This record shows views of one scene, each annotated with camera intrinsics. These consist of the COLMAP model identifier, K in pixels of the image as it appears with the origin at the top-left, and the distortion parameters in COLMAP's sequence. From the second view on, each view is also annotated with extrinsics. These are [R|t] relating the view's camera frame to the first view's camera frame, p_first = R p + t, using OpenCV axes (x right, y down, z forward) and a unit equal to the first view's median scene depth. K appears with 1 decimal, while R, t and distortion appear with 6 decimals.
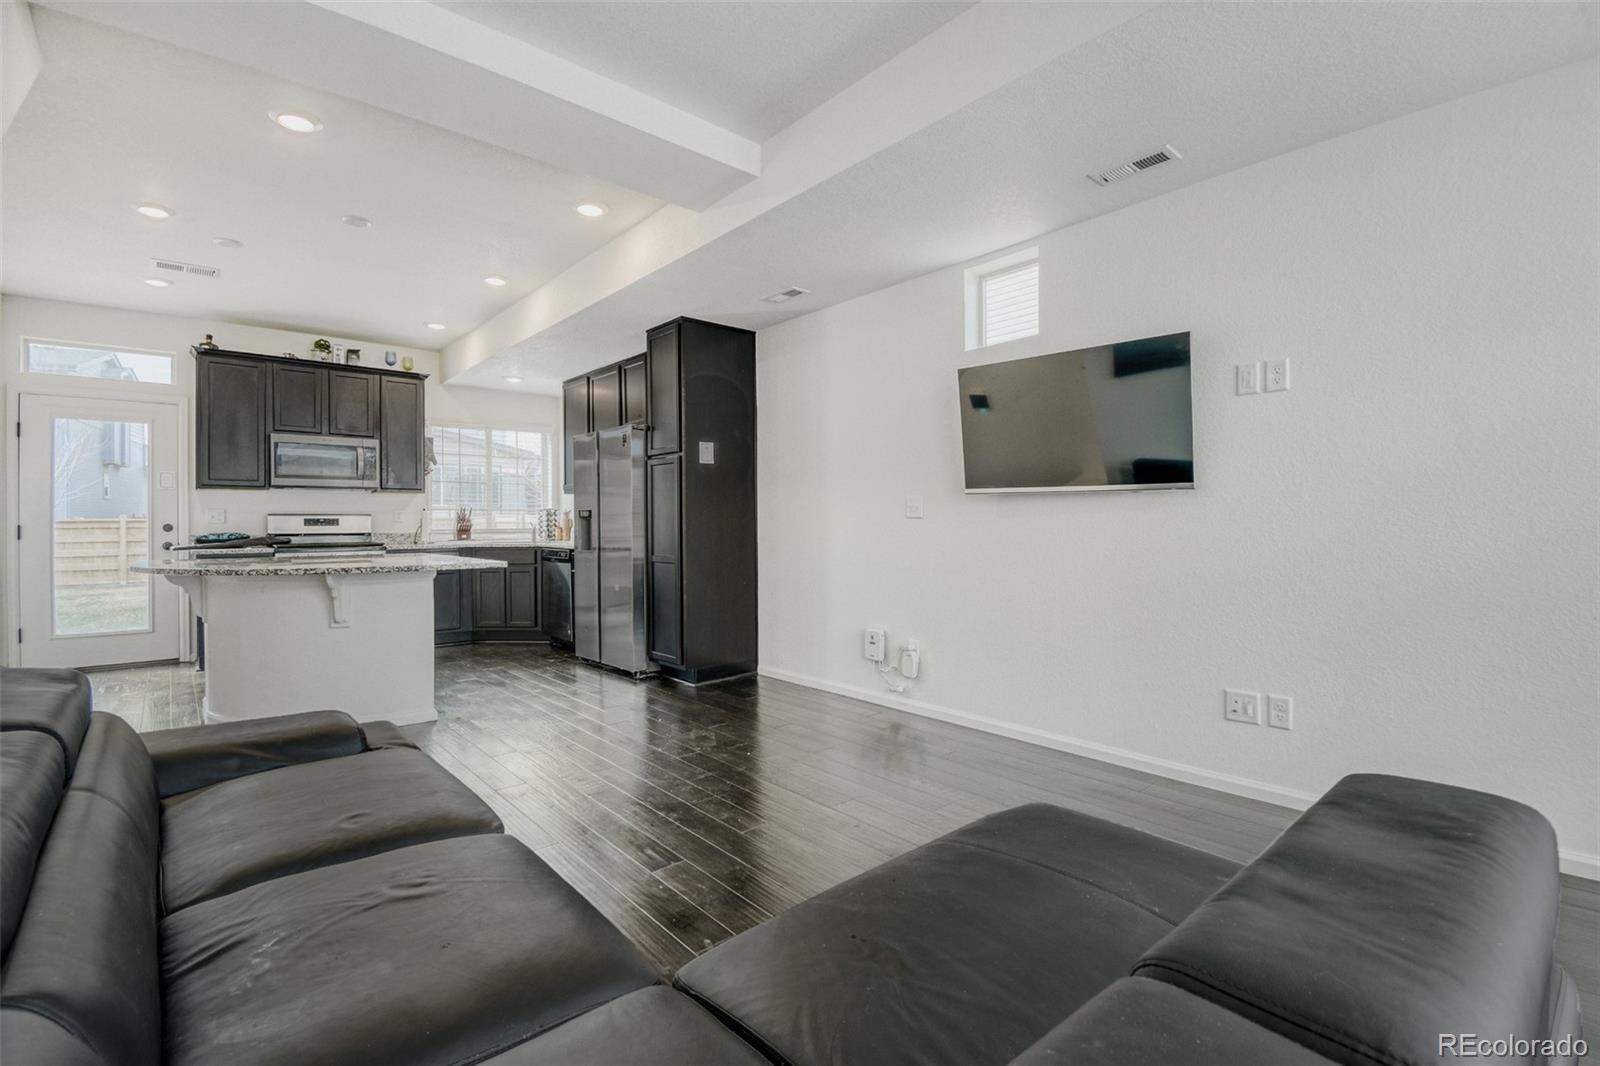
lens RADIAL K [[708.5, 0, 795.8], [0, 708.5, 524.3], [0, 0, 1]] dist [-0.002648, -0.003282]
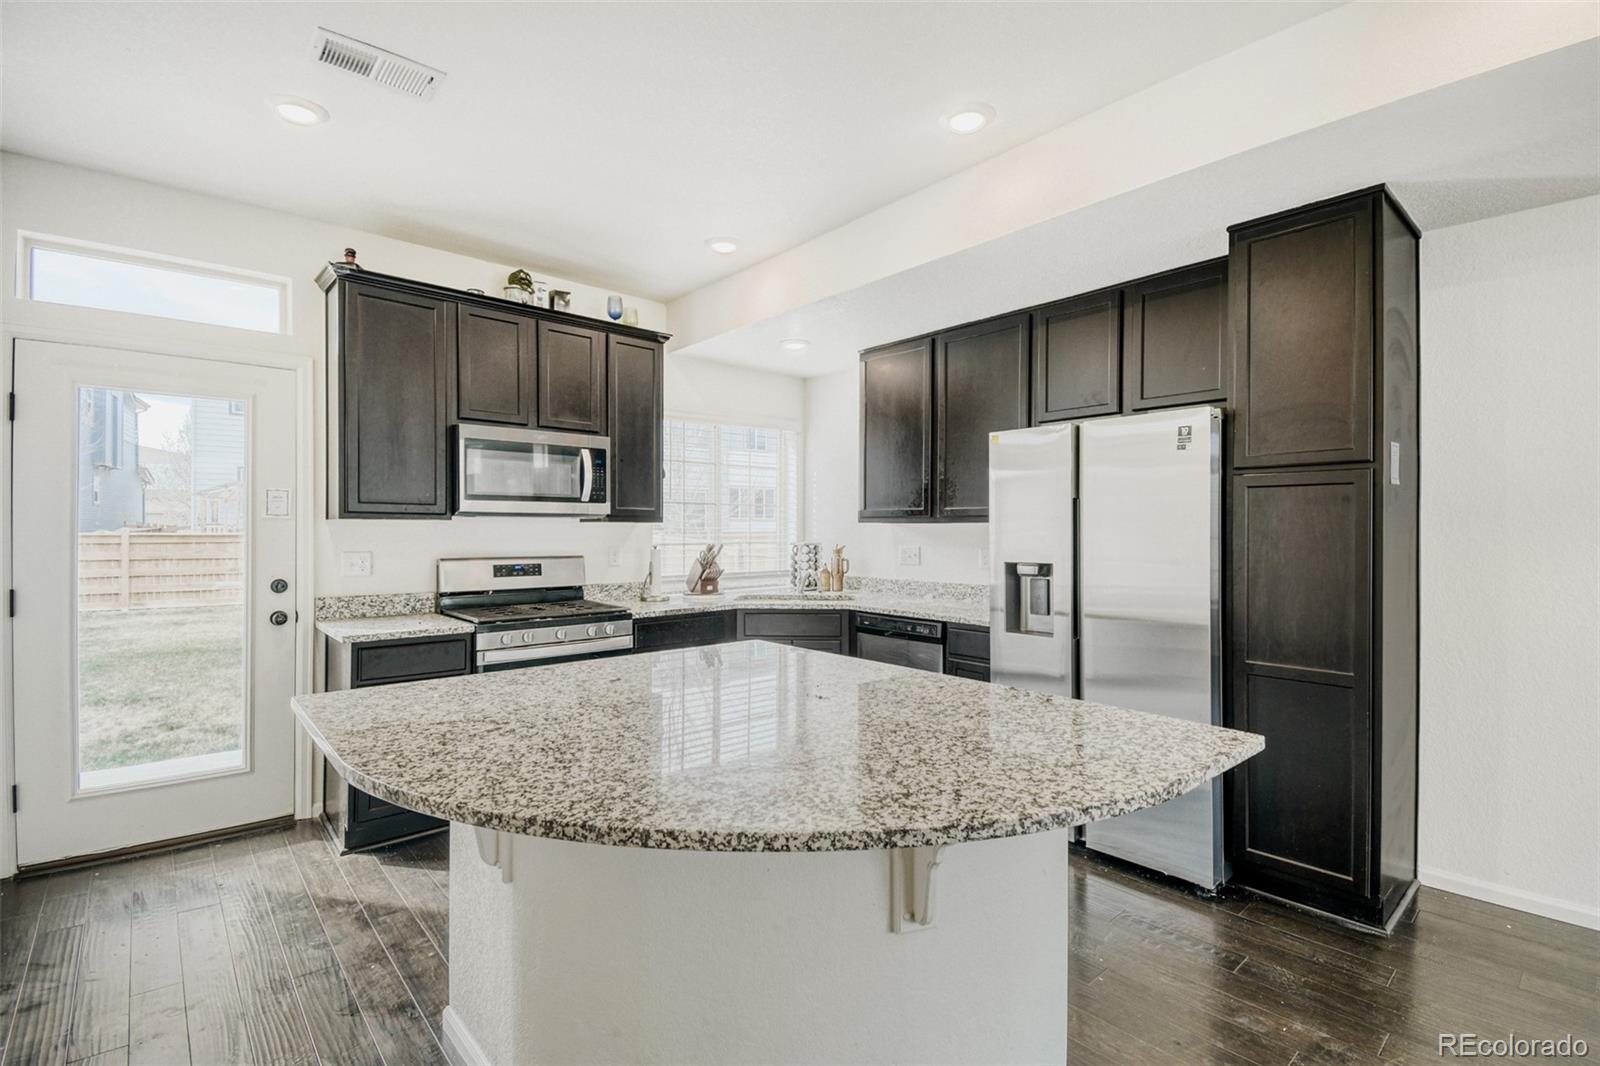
lens RADIAL K [[708.5, 0, 797.6], [0, 708.5, 529.1], [0, 0, 1]] dist [-0.002648, -0.003282]
pose [[0.999802, 0.009051, 0.017743, -0.446030], [-0.008986, 0.999953, -0.003731, -0.038836], [-0.017776, 0.003571, 0.999836, 0.392506]]
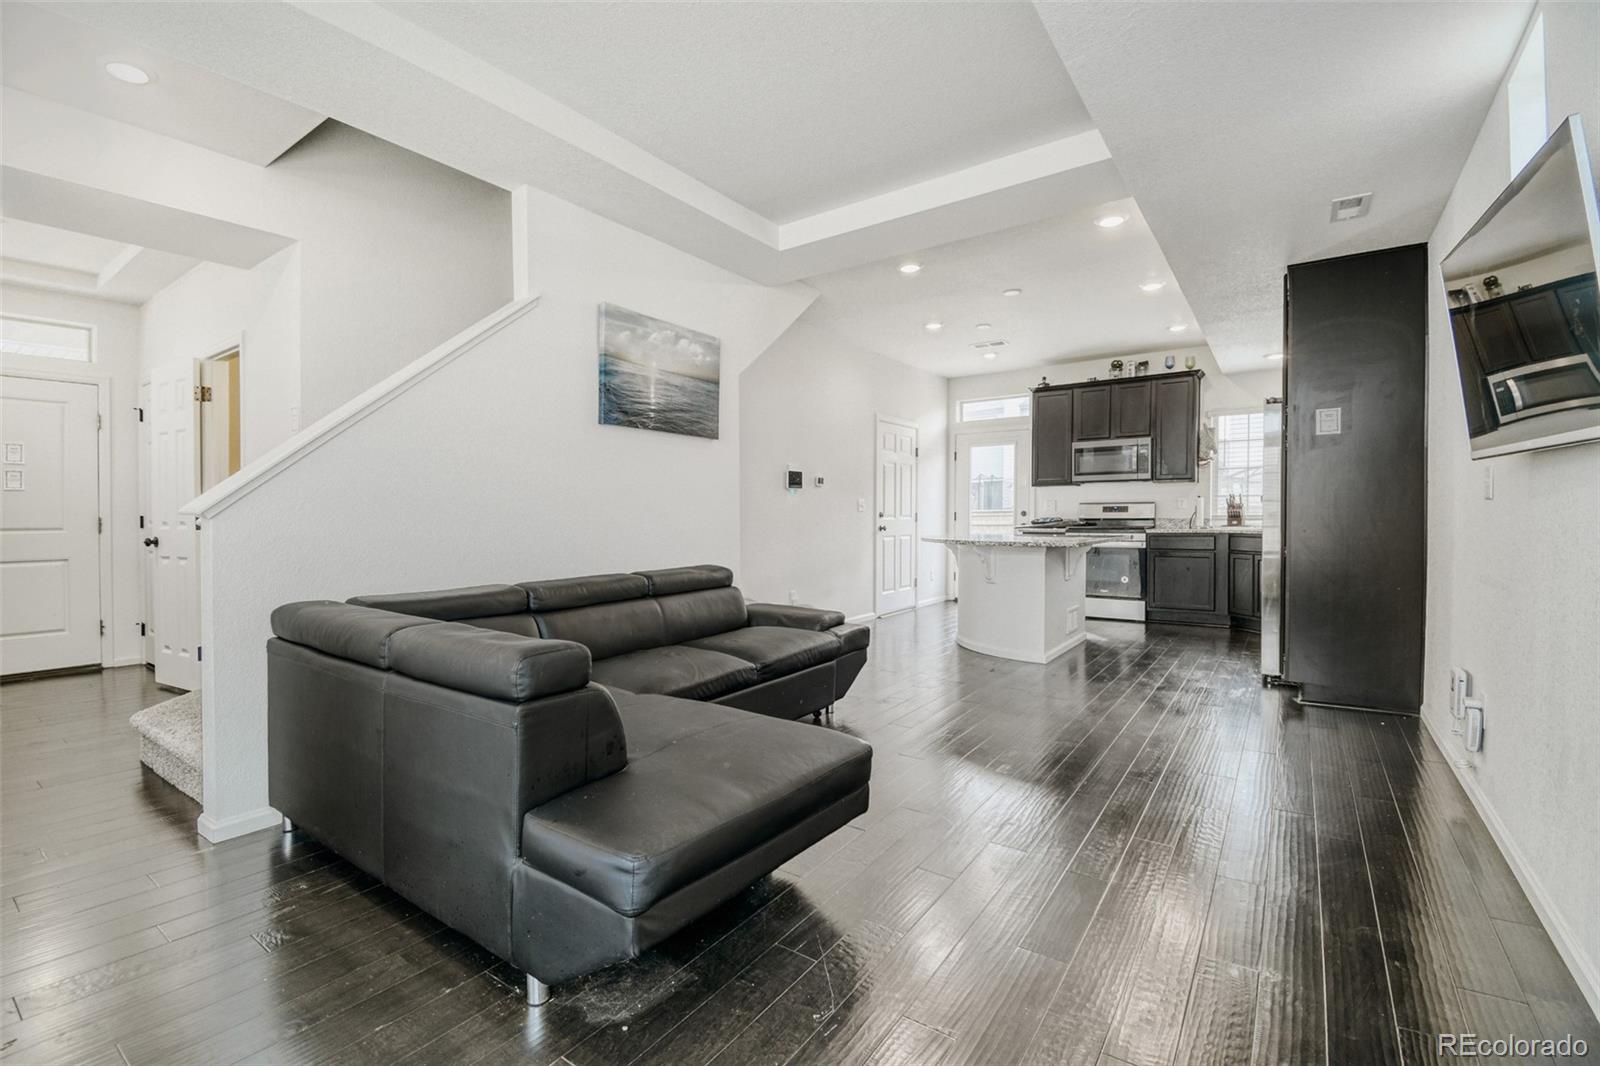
lens RADIAL K [[708.5, 0, 812.8], [0, 708.5, 528.9], [0, 0, 1]] dist [-0.002648, -0.003282]
pose [[0.260140, 0.022182, -0.965316, 0.391787], [0.002981, 0.999713, 0.023775, 0.000561], [0.965566, -0.009062, 0.260000, 0.169396]]
